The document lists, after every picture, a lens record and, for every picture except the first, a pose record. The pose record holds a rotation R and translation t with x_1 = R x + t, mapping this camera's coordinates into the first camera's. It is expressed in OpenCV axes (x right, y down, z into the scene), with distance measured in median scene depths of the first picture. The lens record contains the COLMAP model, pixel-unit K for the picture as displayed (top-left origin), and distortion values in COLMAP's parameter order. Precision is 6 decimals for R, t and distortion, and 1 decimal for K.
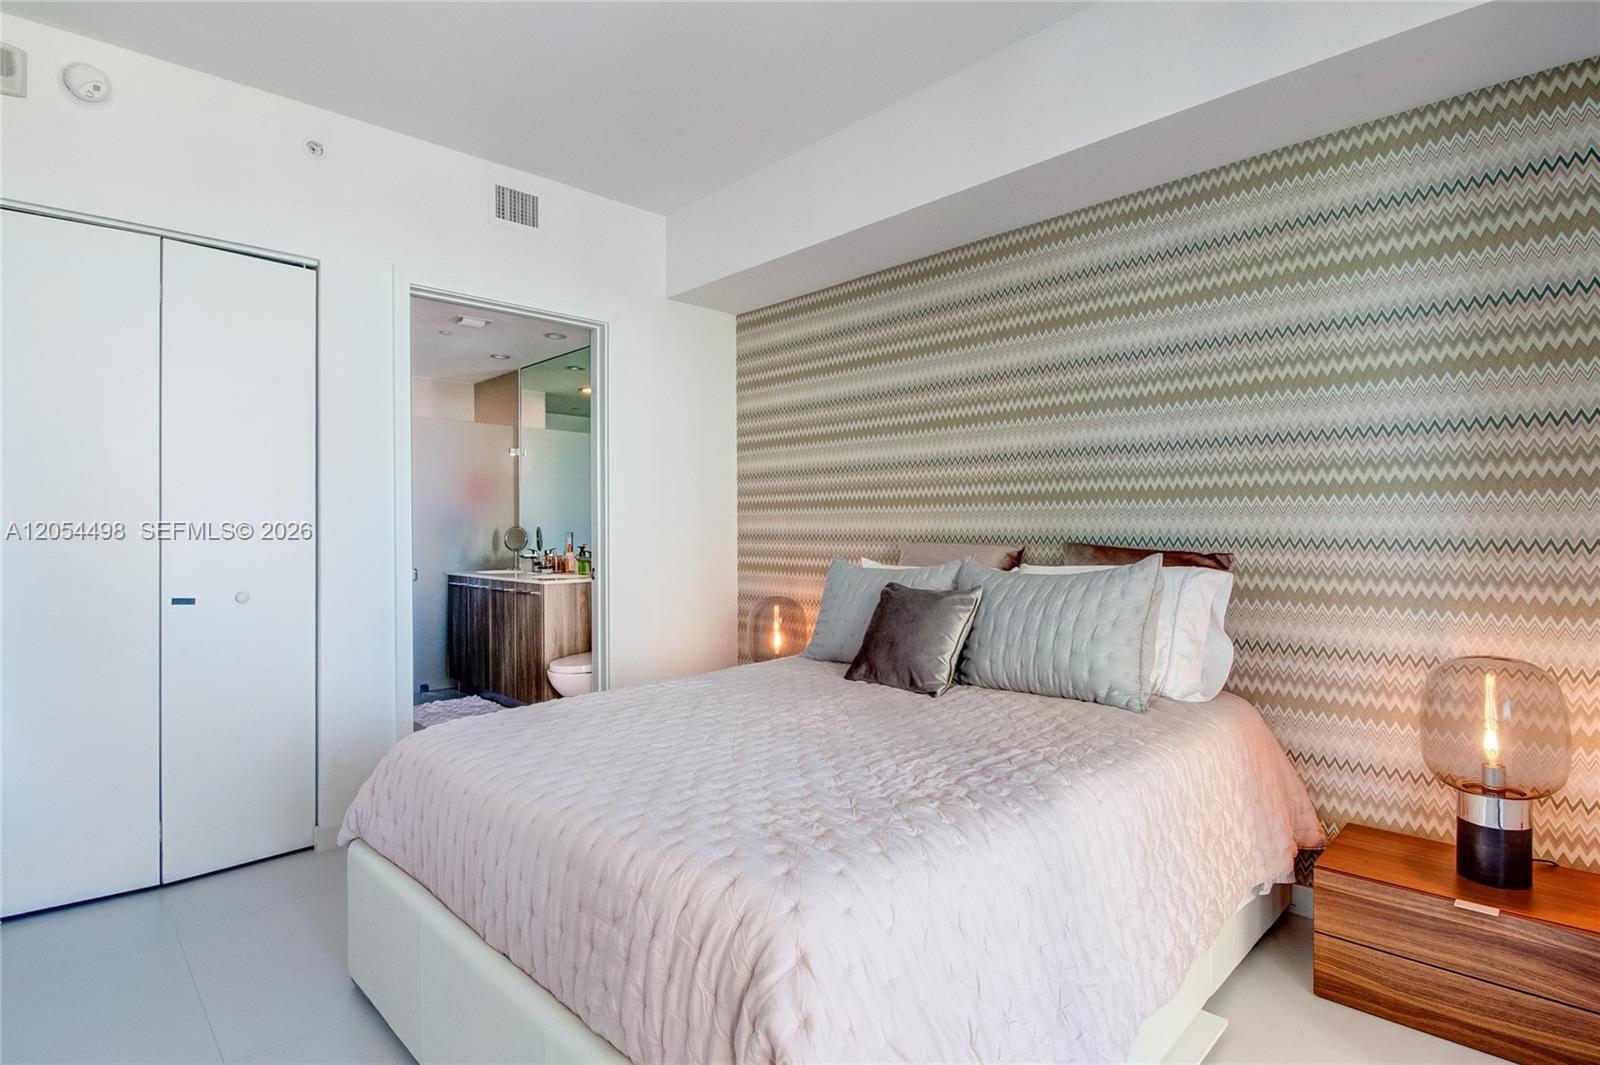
lens RADIAL K [[773.4, 0, 799.4], [0, 773.4, 530.7], [0, 0, 1]] dist [-0.004161, -0.000584]
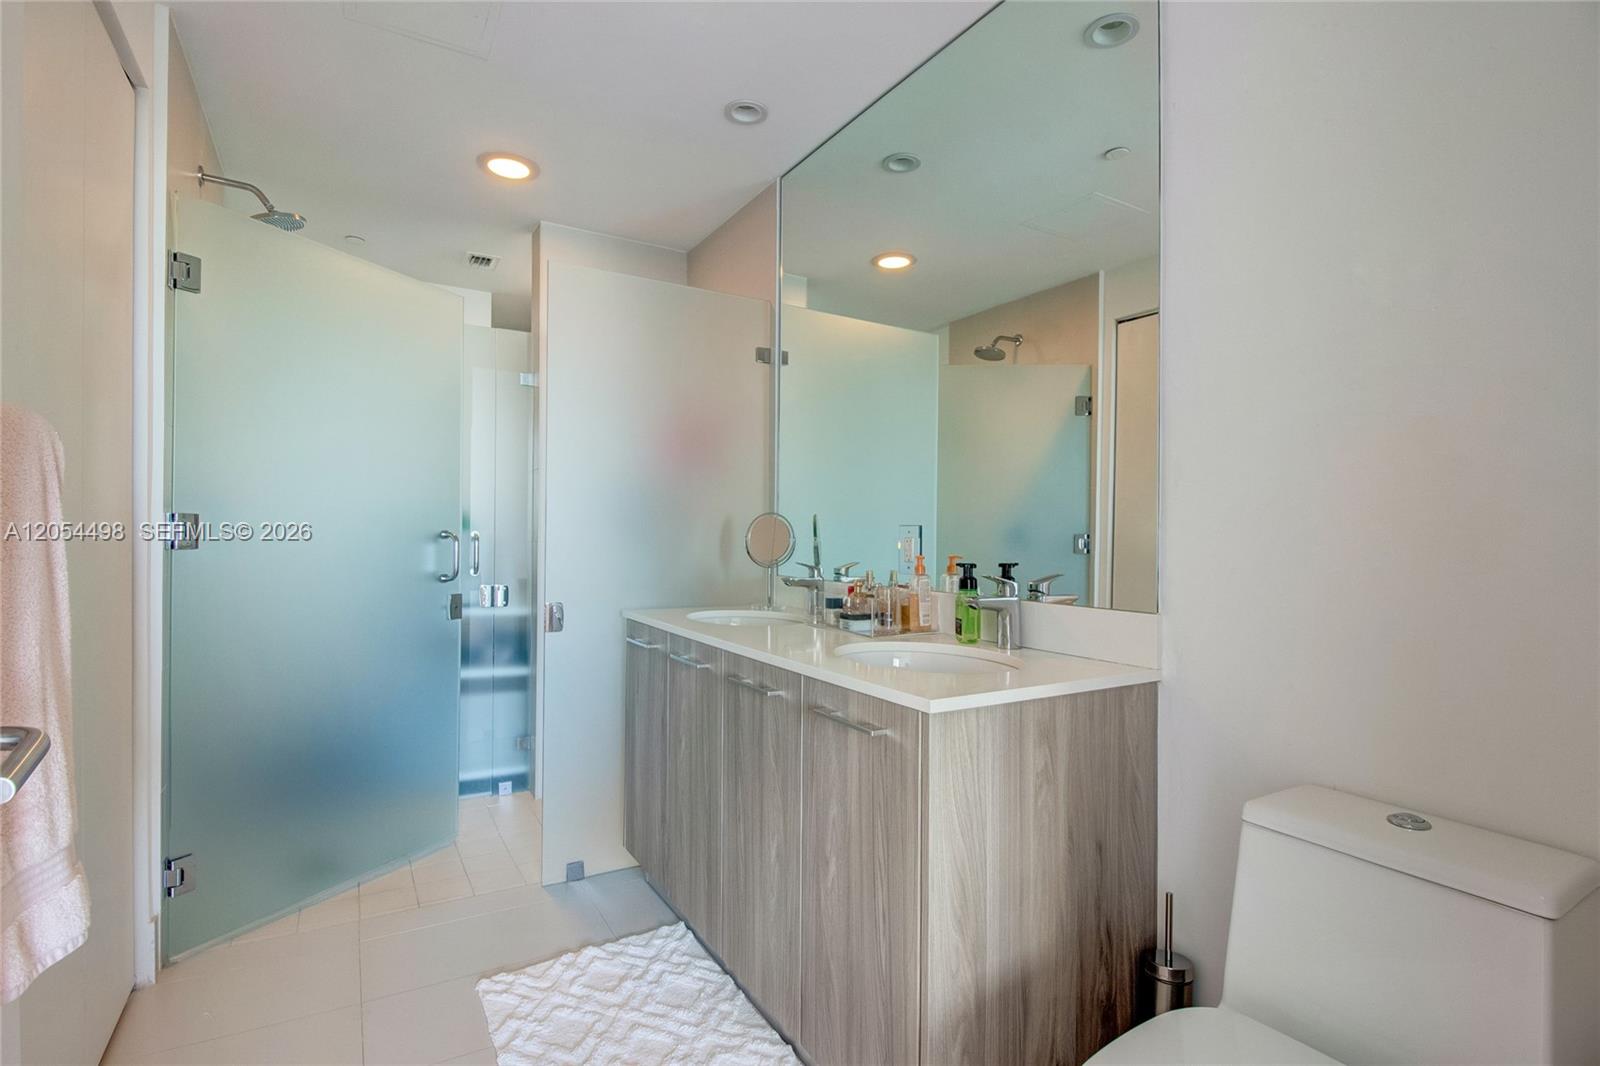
lens RADIAL K [[773.4, 0, 801.6], [0, 773.4, 534.1], [0, 0, 1]] dist [-0.004161, -0.000584]
pose [[0.966957, 0.012711, -0.254622, -0.252561], [-0.012439, 0.999919, 0.002679, 0.006398], [0.254636, 0.000577, 0.967037, 0.611312]]
